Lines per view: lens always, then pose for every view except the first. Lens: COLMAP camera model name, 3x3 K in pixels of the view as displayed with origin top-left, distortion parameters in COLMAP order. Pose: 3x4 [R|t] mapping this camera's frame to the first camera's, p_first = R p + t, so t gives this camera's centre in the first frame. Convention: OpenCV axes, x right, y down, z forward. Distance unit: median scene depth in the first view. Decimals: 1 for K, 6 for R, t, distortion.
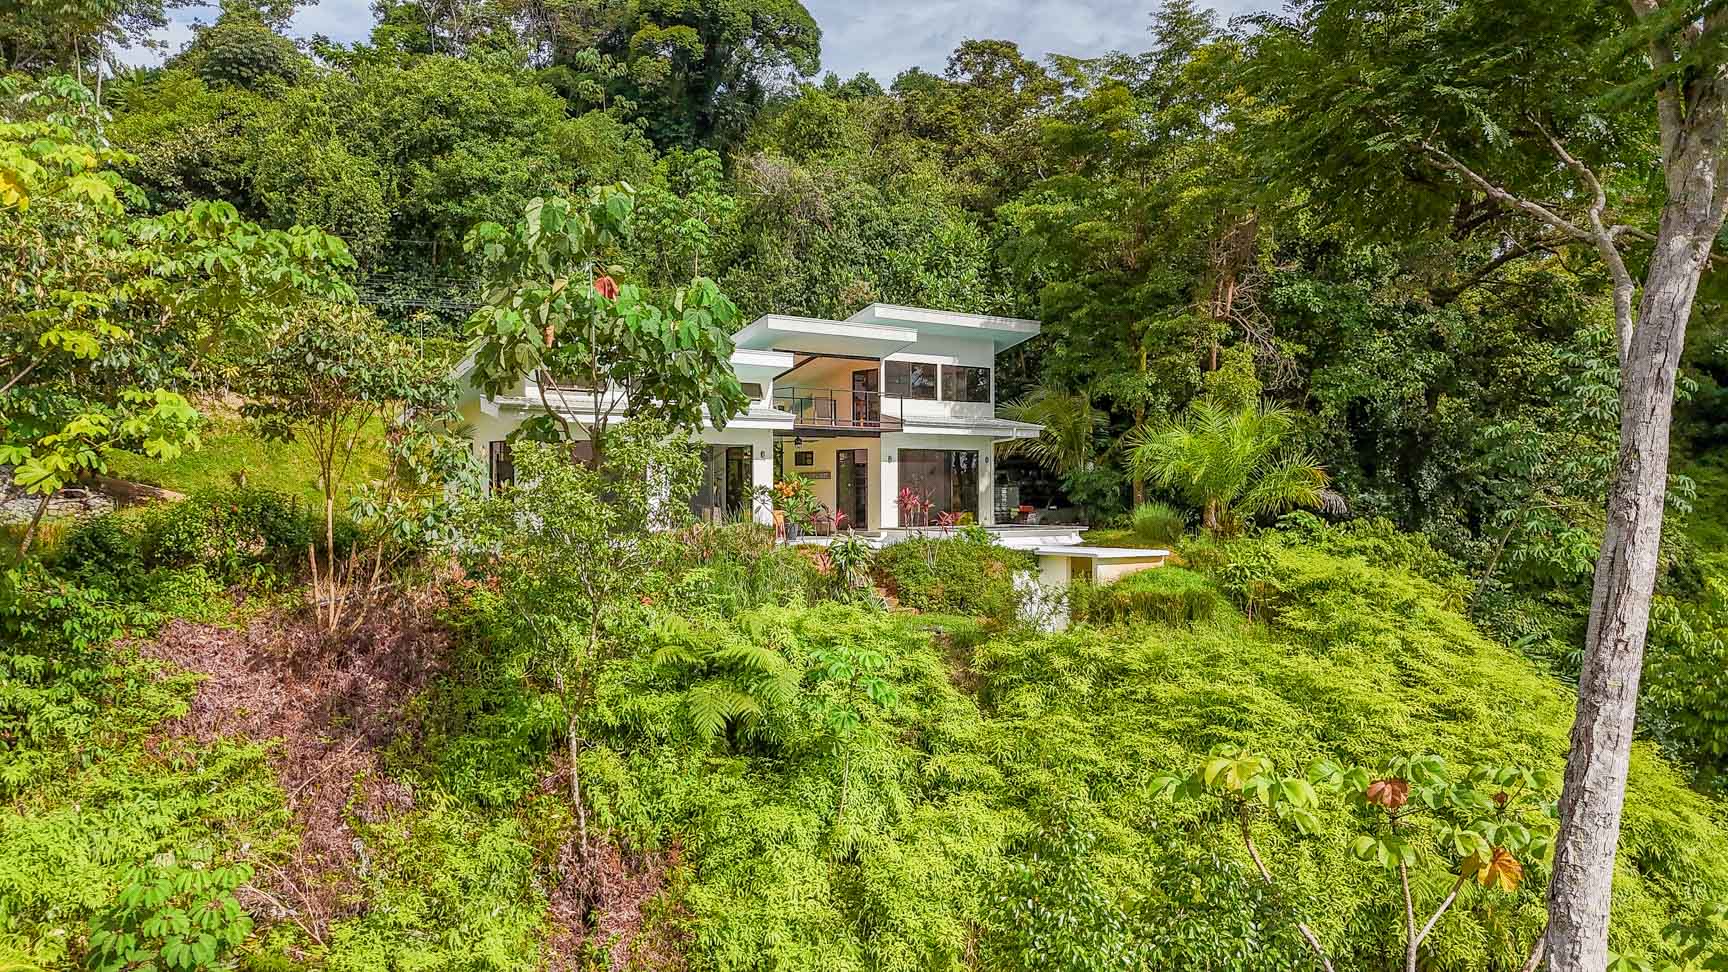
lens RADIAL K [[1248.7, 0, 864.0], [0, 1248.7, 486.0], [0, 0, 1]] dist [-0.003628, -0.003458]
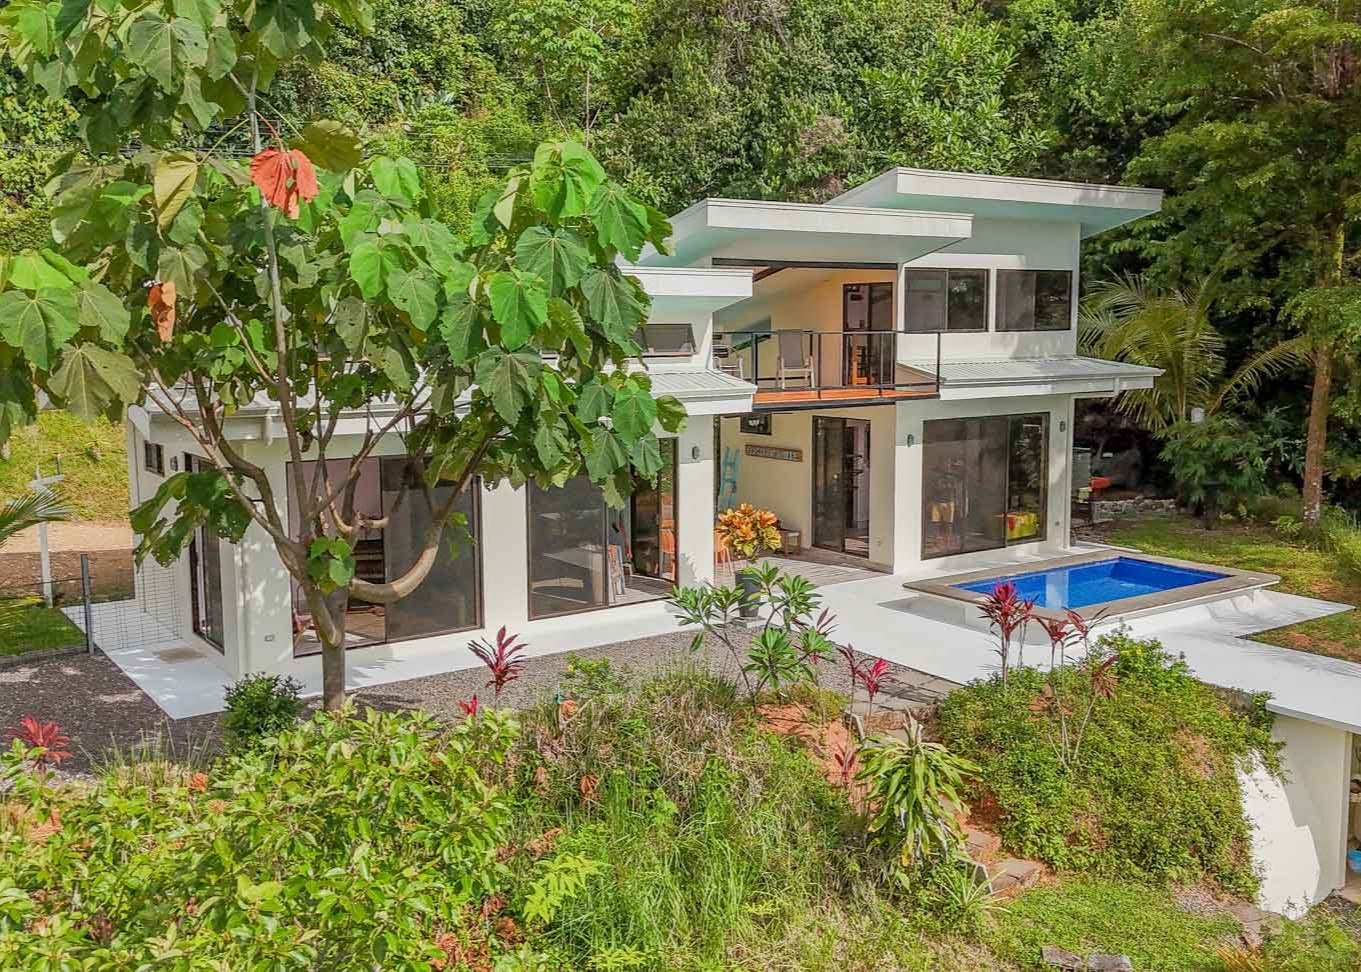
lens RADIAL K [[1292.5, 0, 708.6], [0, 1292.5, 485.3], [0, 0, 1]] dist [0.020656, -0.012160]
pose [[0.998757, 0.004075, -0.049669, -0.040931], [0.002035, 0.992486, 0.122341, -0.070512], [0.049794, -0.122290, 0.991244, 0.378282]]
